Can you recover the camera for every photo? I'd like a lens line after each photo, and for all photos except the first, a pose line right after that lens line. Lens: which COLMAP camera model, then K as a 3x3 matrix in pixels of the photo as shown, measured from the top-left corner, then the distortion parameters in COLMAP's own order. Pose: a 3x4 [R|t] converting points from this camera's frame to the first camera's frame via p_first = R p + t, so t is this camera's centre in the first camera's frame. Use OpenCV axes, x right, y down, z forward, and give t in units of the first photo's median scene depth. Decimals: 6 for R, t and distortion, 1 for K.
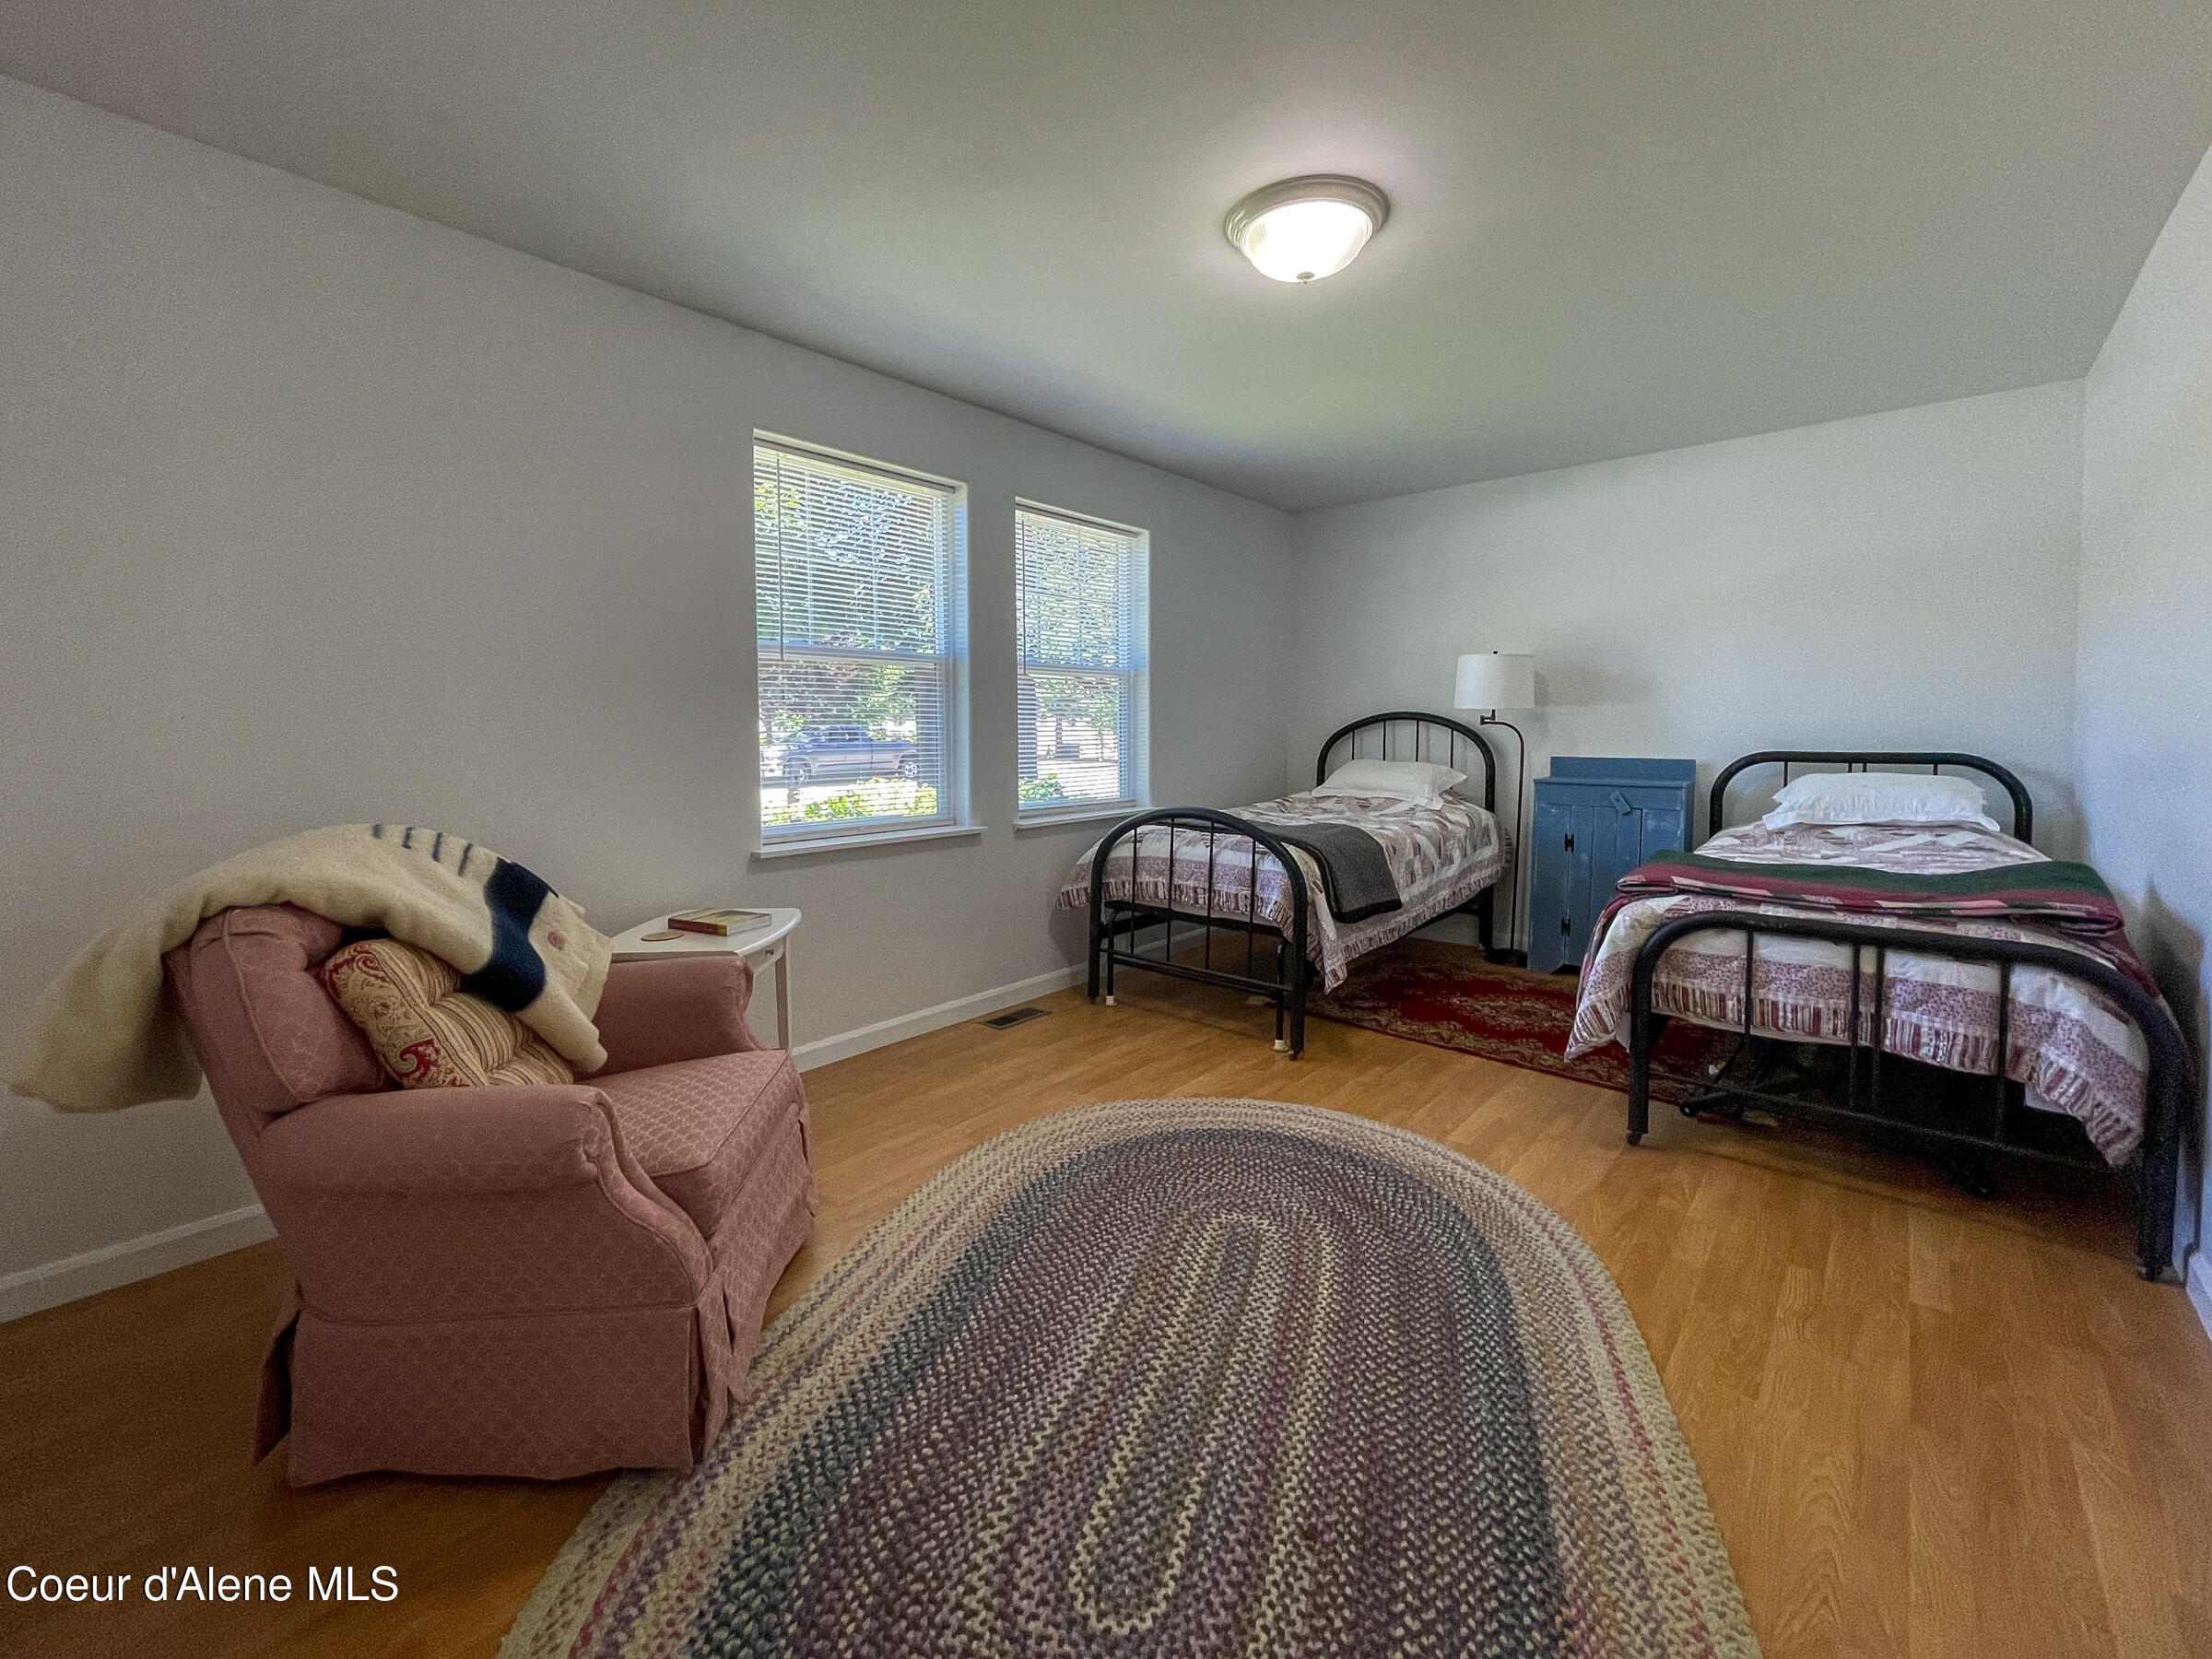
lens RADIAL K [[928.0, 0, 1110.4], [0, 928.0, 731.6], [0, 0, 1]] dist [-0.002290, -0.000475]
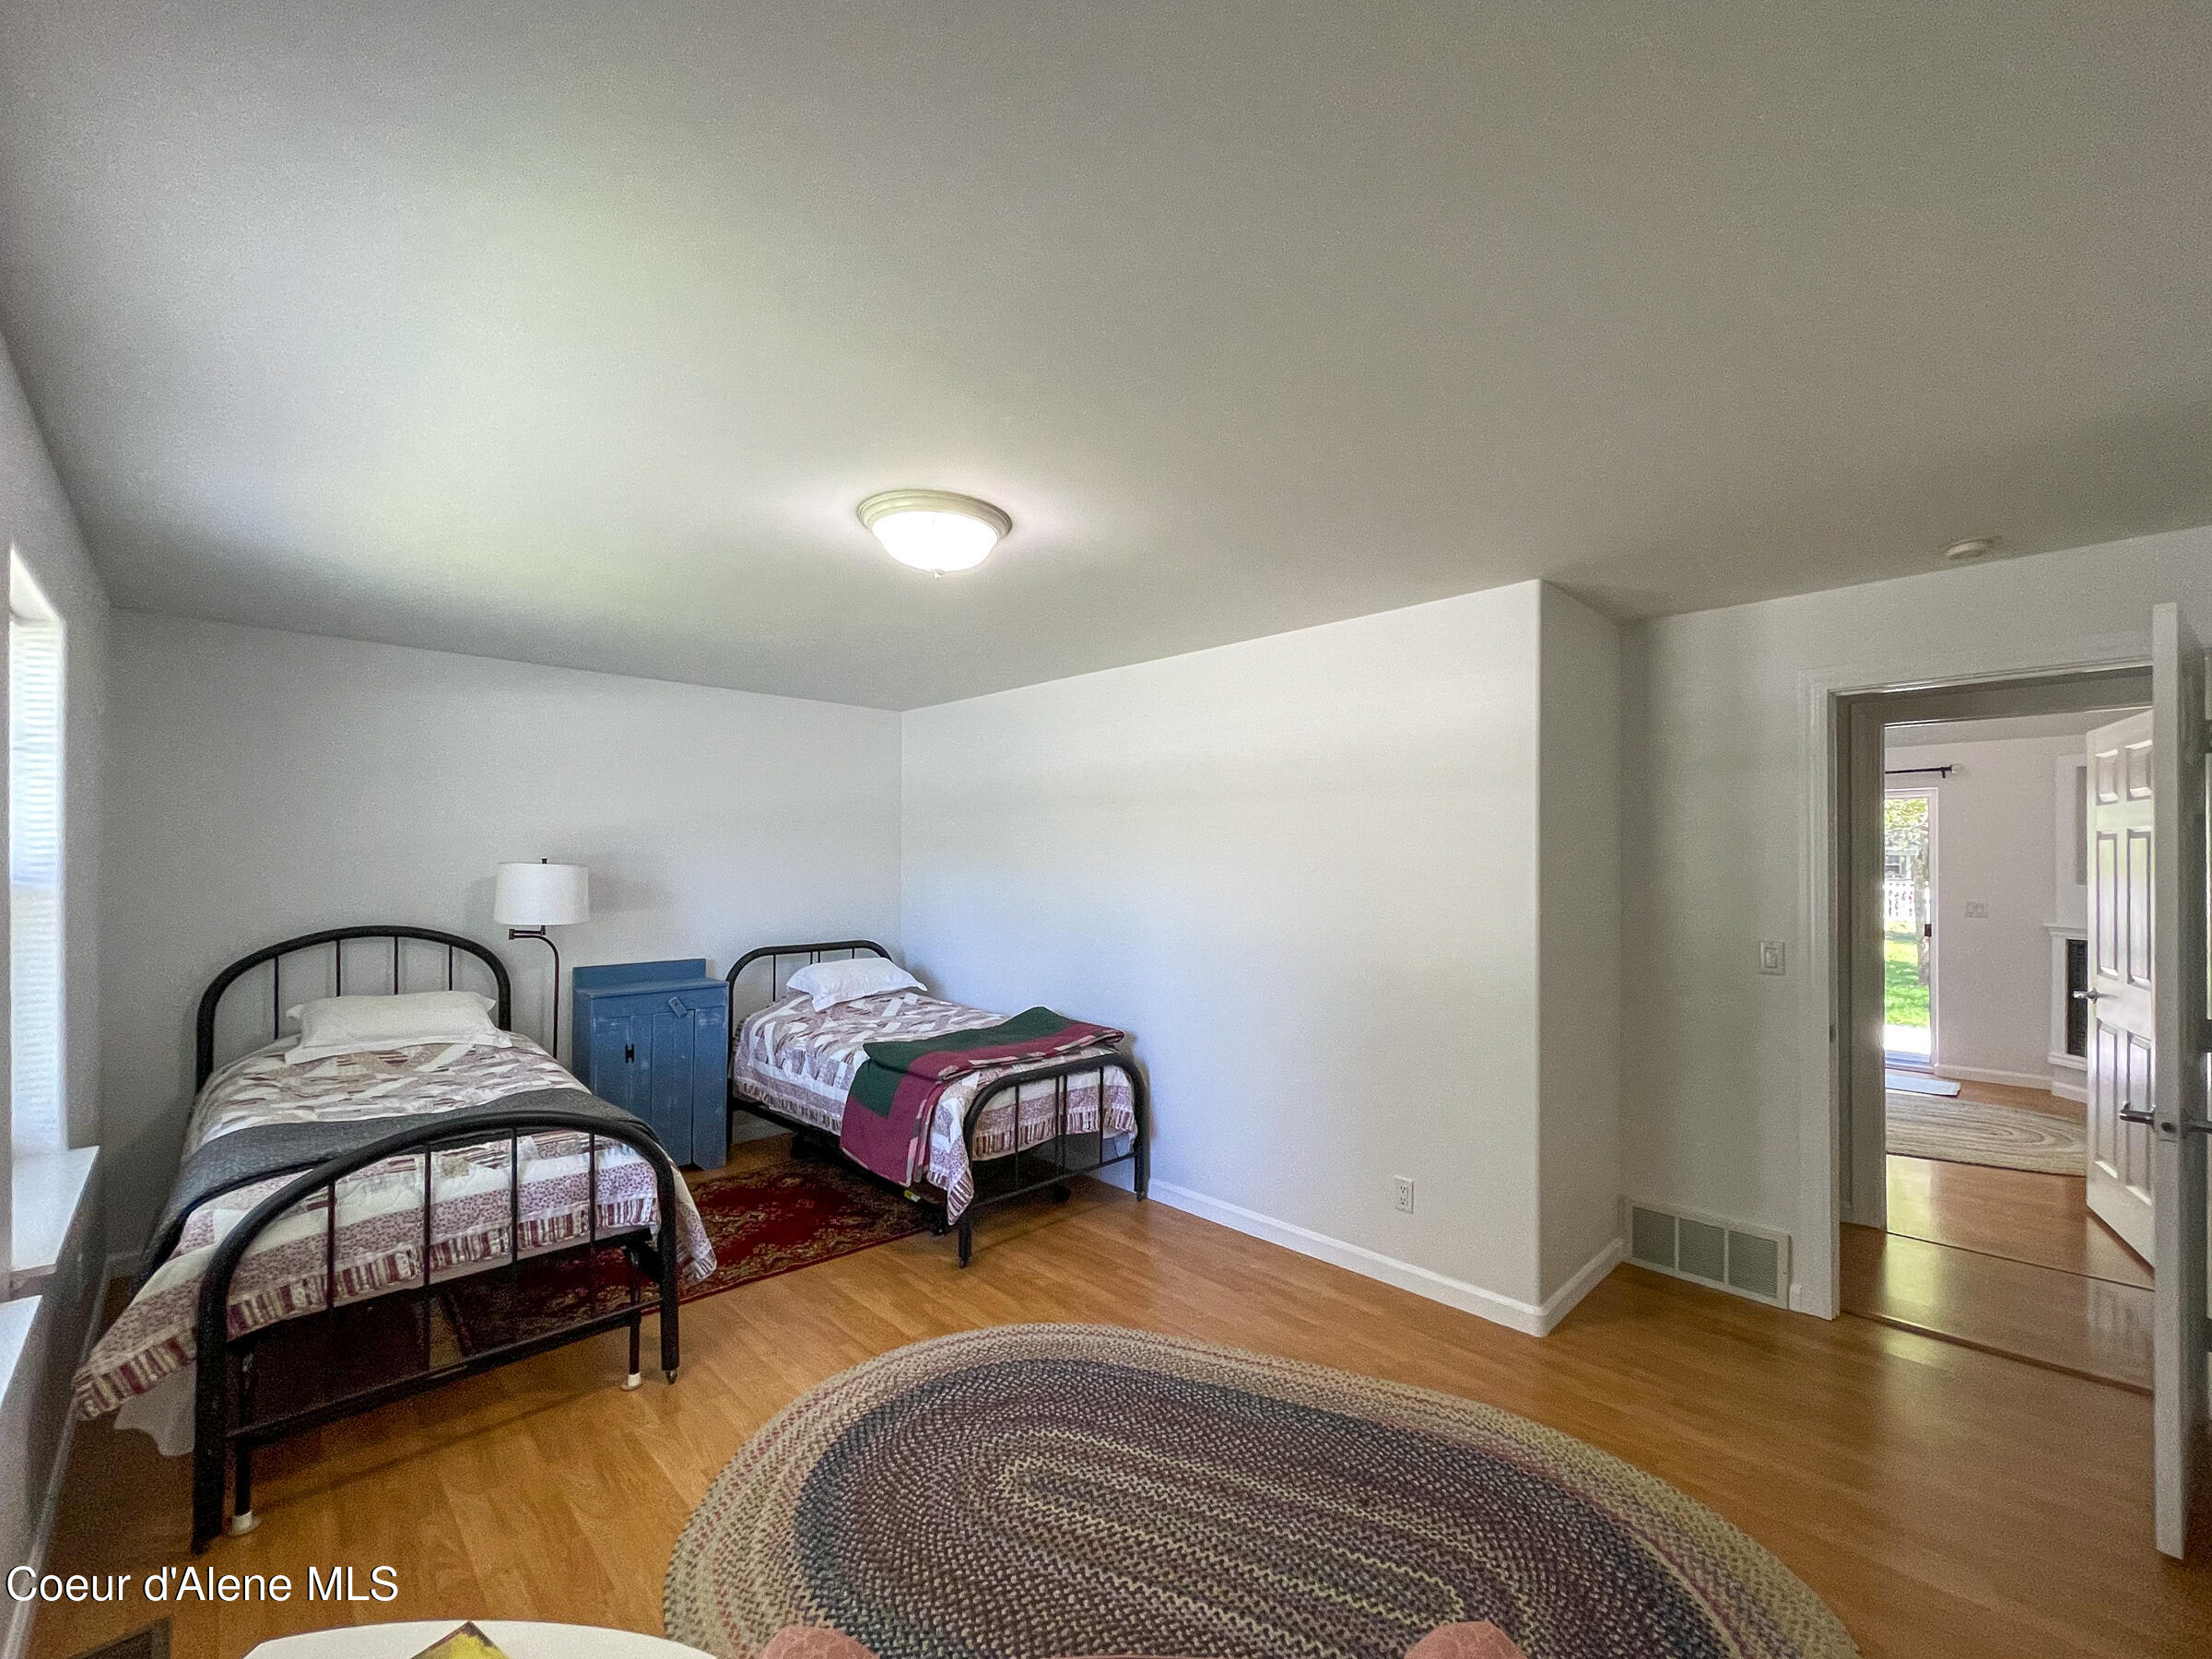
lens RADIAL K [[904.8, 0, 1106.0], [0, 904.8, 829.5], [0, 0, 1]] dist [0.001602, 0.000461]
pose [[0.081421, 0.037482, 0.995975, -0.694871], [0.003182, 0.999278, -0.037866, -0.129990], [-0.996675, 0.006252, 0.081243, 0.620016]]
